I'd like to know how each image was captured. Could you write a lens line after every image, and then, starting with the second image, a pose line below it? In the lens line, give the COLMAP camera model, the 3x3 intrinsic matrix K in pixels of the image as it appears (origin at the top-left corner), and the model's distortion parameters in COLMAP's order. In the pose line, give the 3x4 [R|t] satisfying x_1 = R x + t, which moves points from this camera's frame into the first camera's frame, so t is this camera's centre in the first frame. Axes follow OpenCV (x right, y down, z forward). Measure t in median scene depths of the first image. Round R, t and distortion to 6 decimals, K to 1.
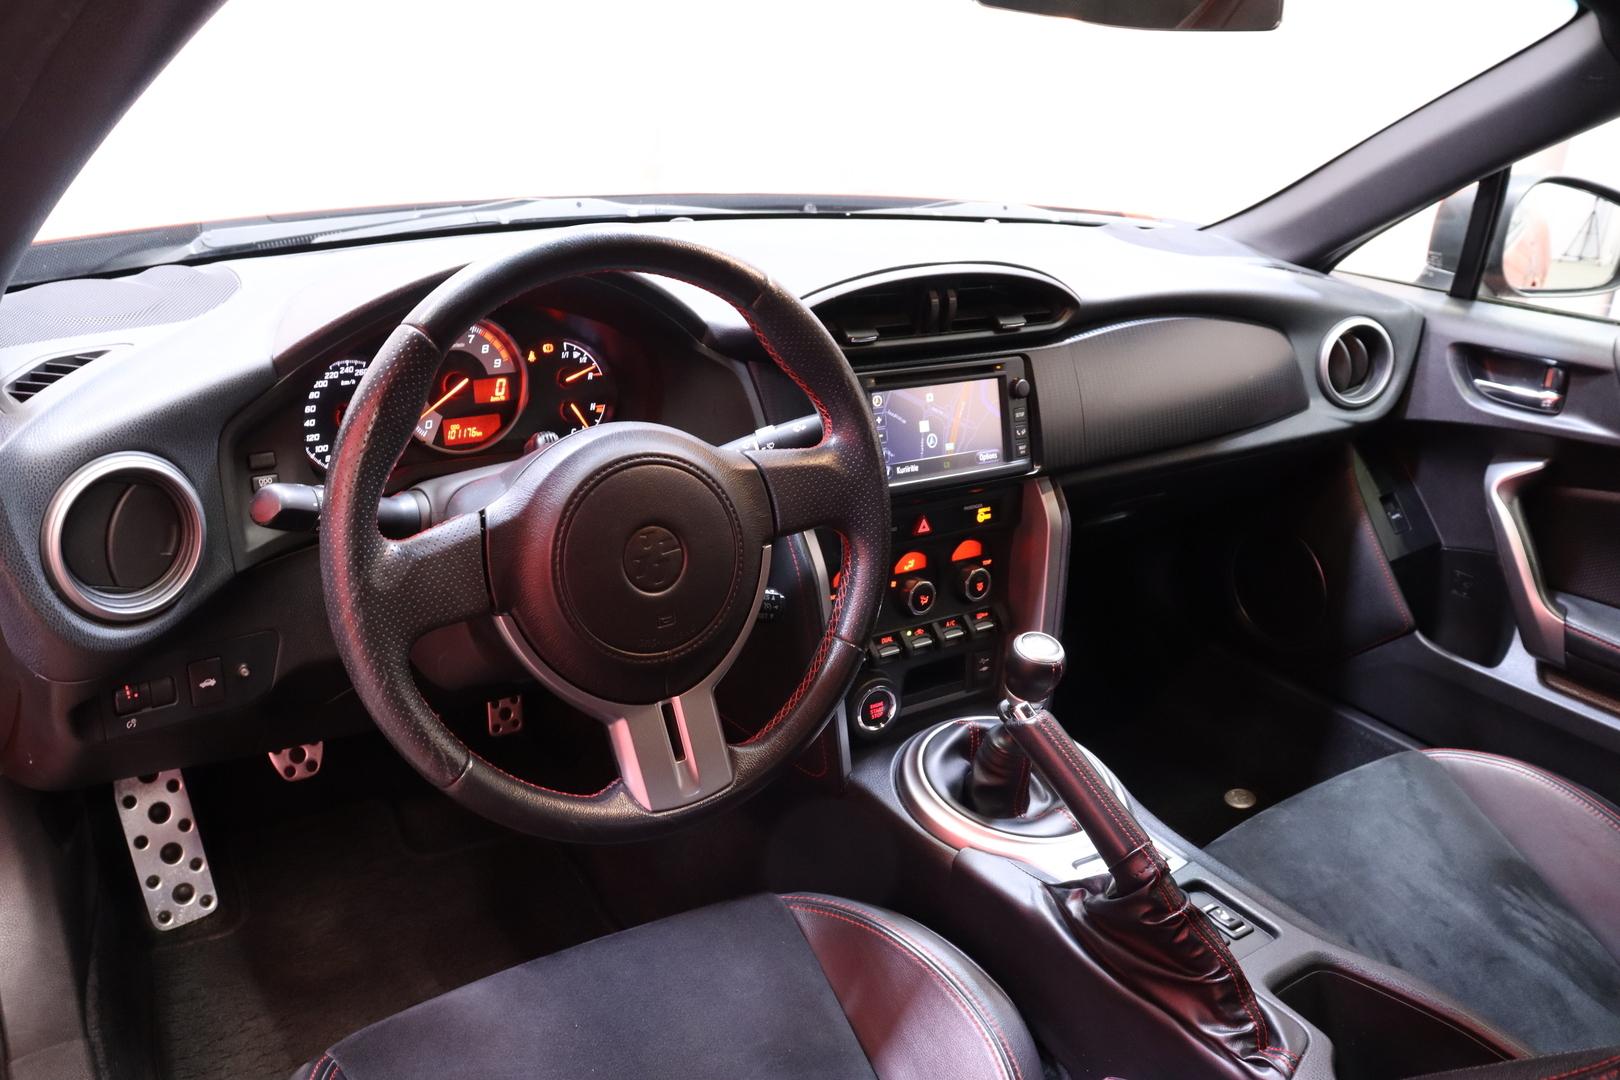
lens RADIAL K [[1320.8, 0, 810.0], [0, 1320.8, 540.0], [0, 0, 1]] dist [-0.186001, 0.175348]
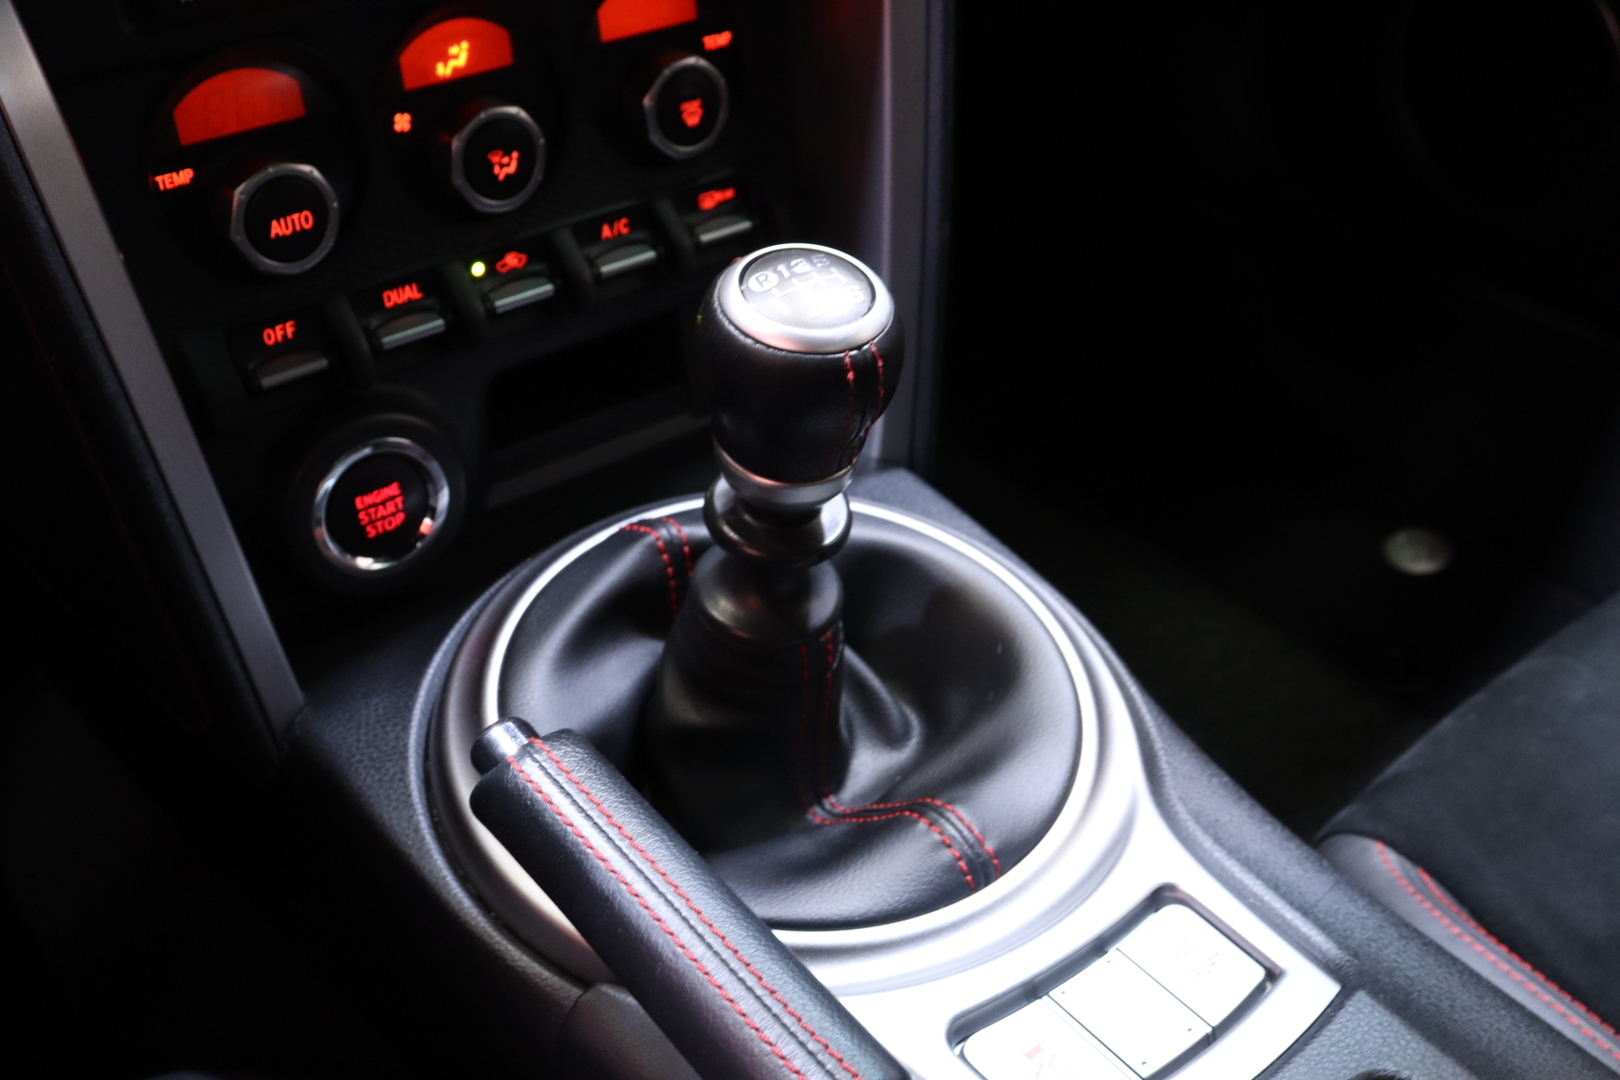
lens RADIAL K [[1776.3, 0, 810.0], [0, 1776.3, 540.0], [0, 0, 1]] dist [-0.049536, 0.000563]
pose [[0.996873, -0.078170, 0.011558, 0.160845], [0.073216, 0.968738, 0.237036, 0.039908], [-0.029725, -0.235448, 0.971432, 0.585883]]
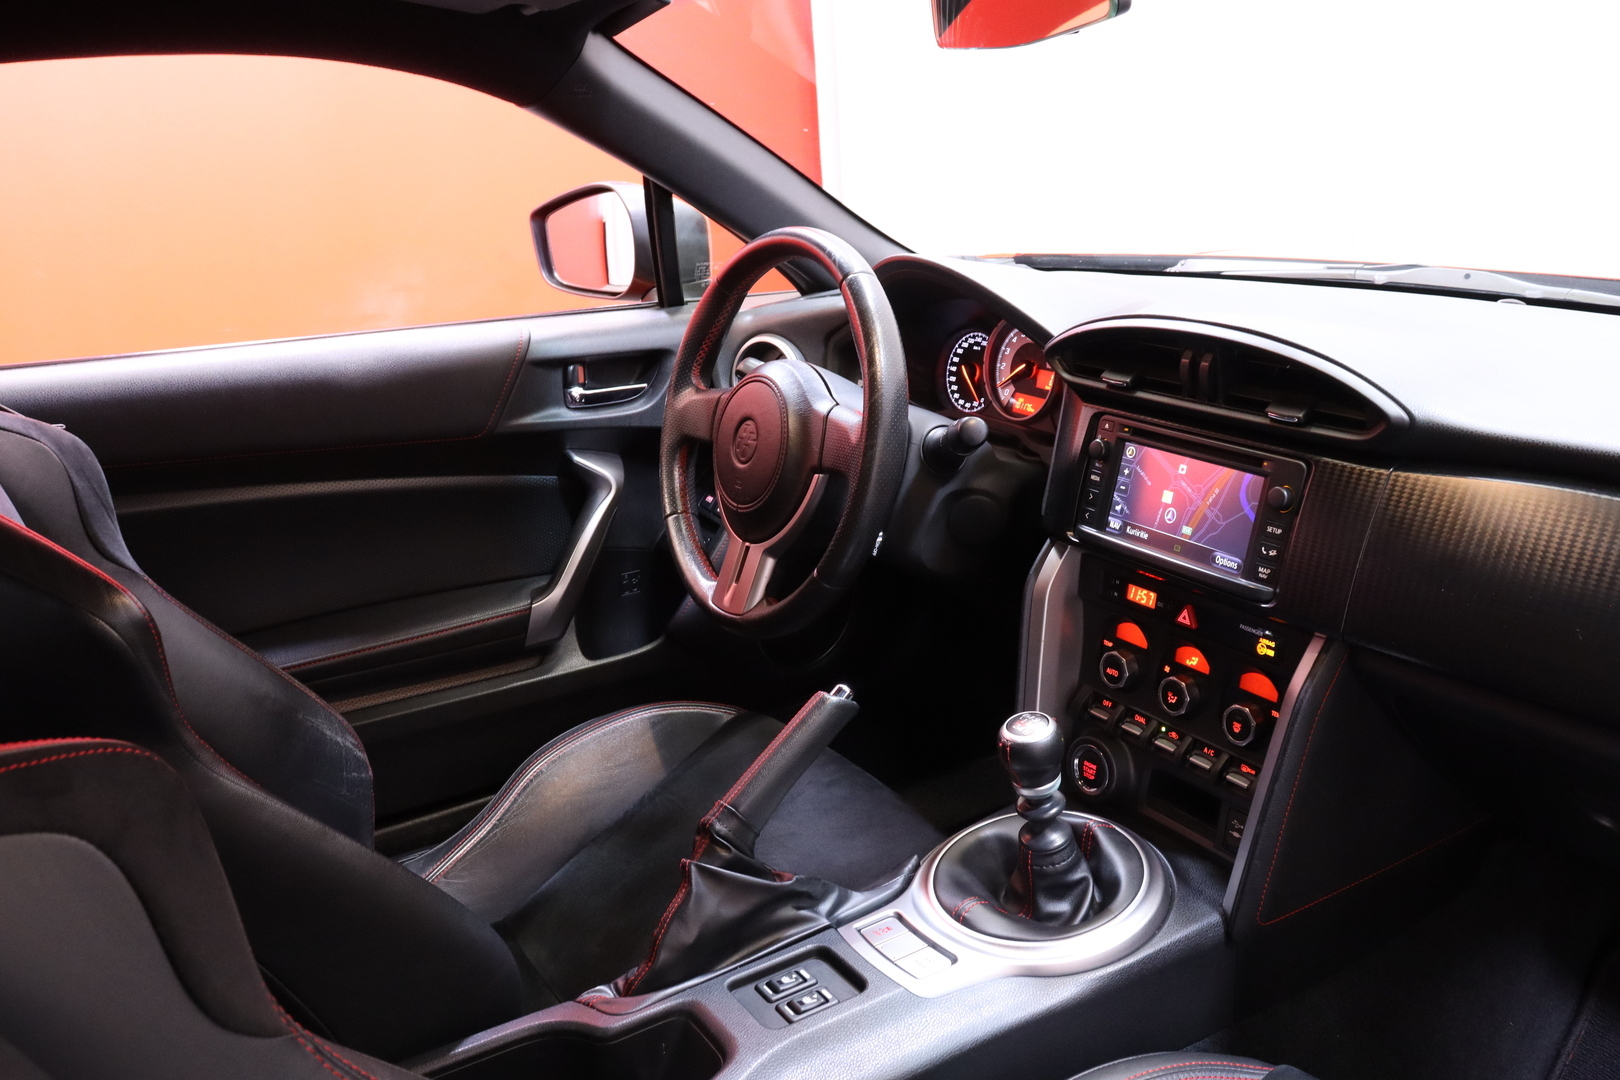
lens RADIAL K [[1320.8, 0, 810.0], [0, 1320.8, 540.0], [0, 0, 1]] dist [-0.186001, 0.175348]
pose [[-0.043875, 0.248280, -0.967694, 0.989399], [-0.327790, 0.911427, 0.248706, -0.204698], [0.943731, 0.328112, 0.041394, 0.746150]]
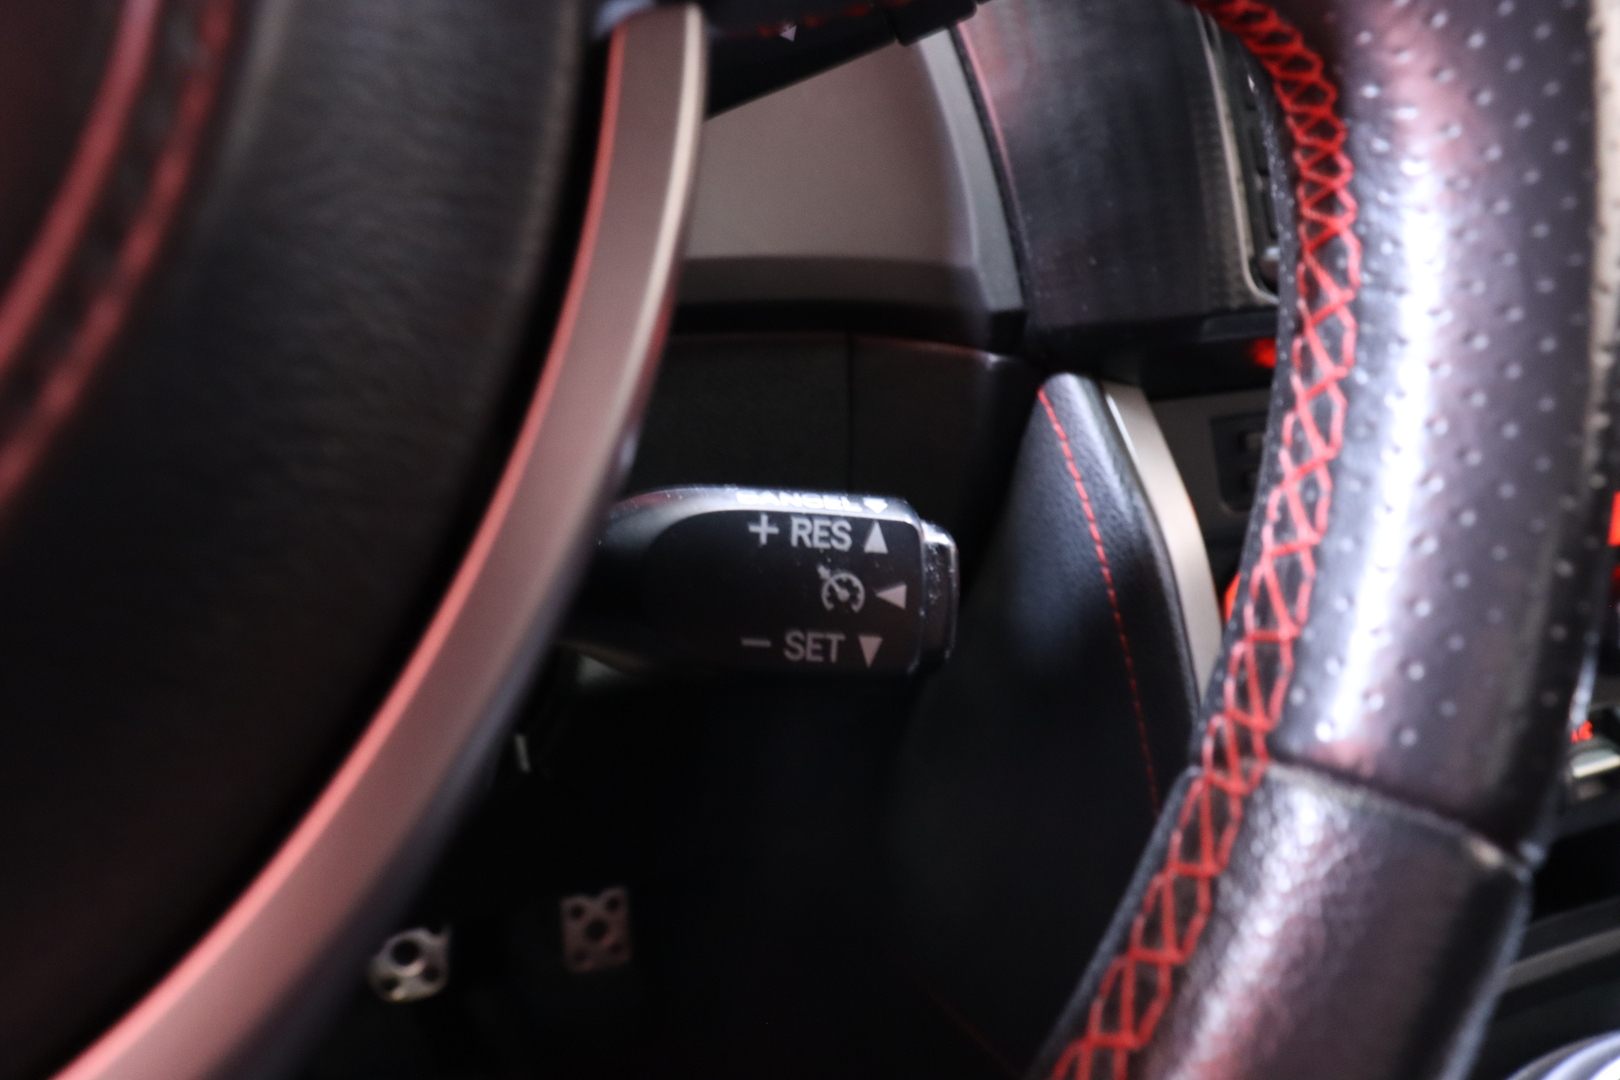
lens RADIAL K [[1320.8, 0, 810.0], [0, 1320.8, 540.0], [0, 0, 1]] dist [-0.186001, 0.175348]
pose [[0.958980, -0.054551, -0.278175, 0.009263], [0.022260, 0.992771, -0.117945, 0.052811], [0.282598, 0.106915, 0.953262, 0.694434]]
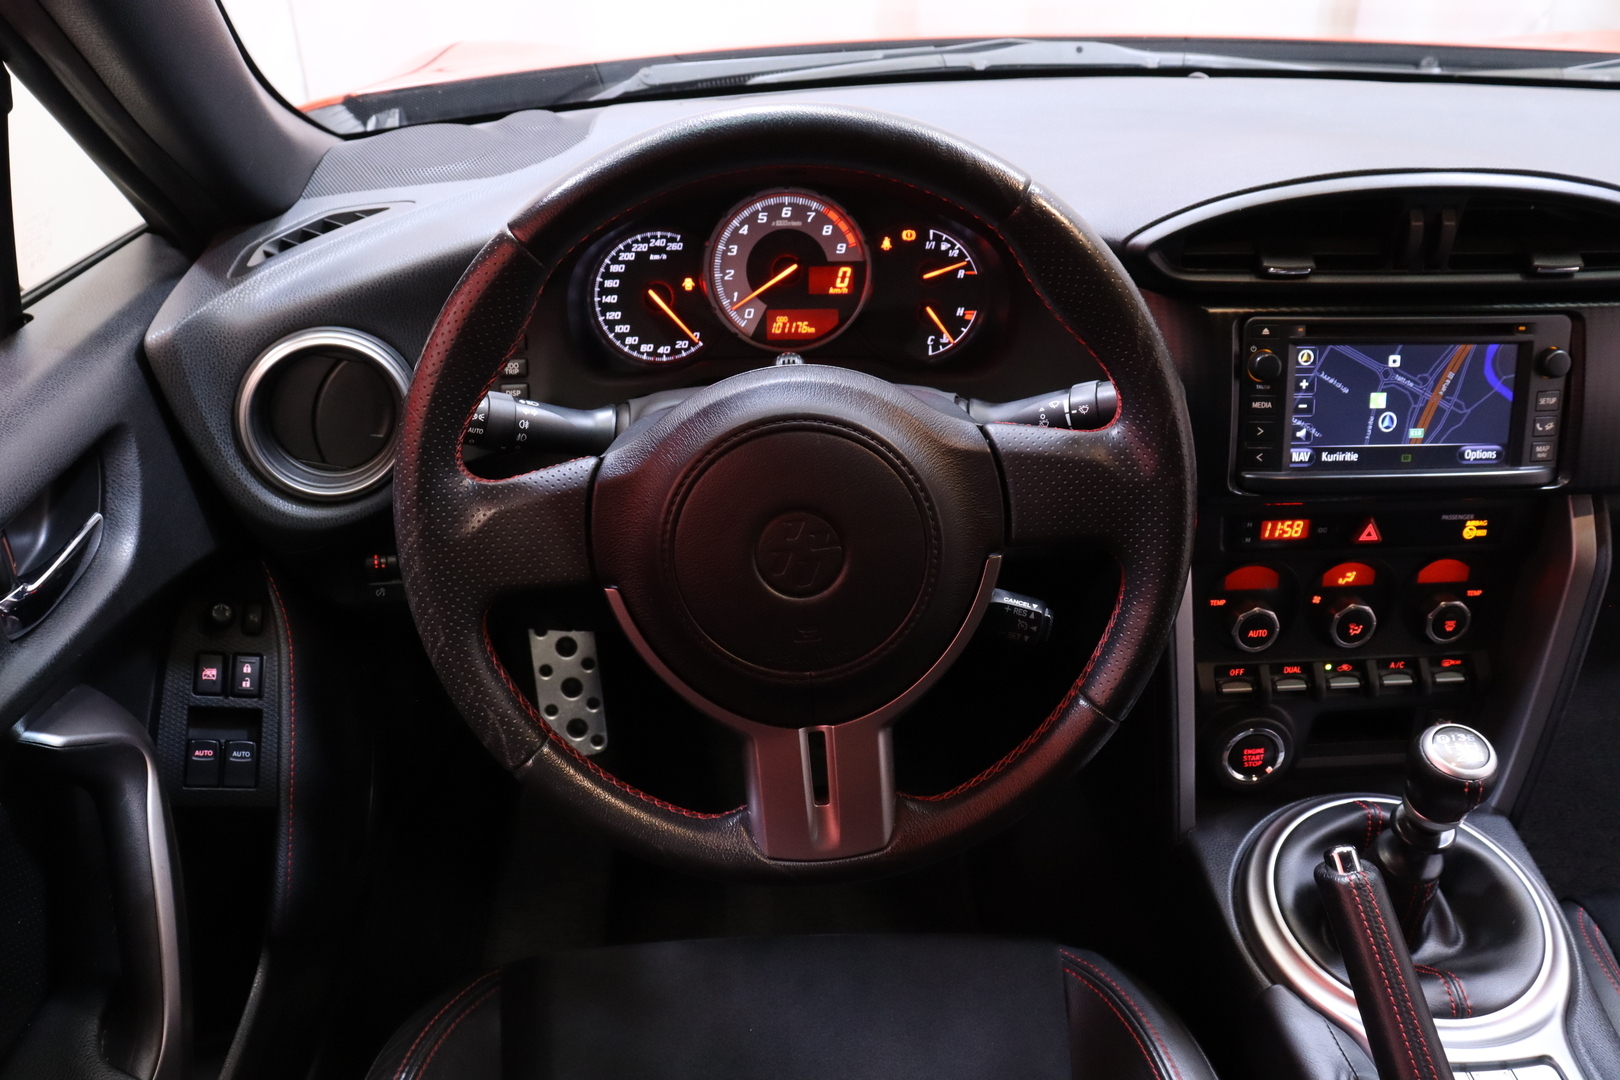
lens RADIAL K [[1320.8, 0, 810.0], [0, 1320.8, 540.0], [0, 0, 1]] dist [-0.186001, 0.175348]
pose [[0.842791, 0.205242, -0.497573, 0.189006], [-0.137931, 0.975929, 0.168930, -0.088144], [0.520267, -0.073742, 0.850814, 0.252246]]
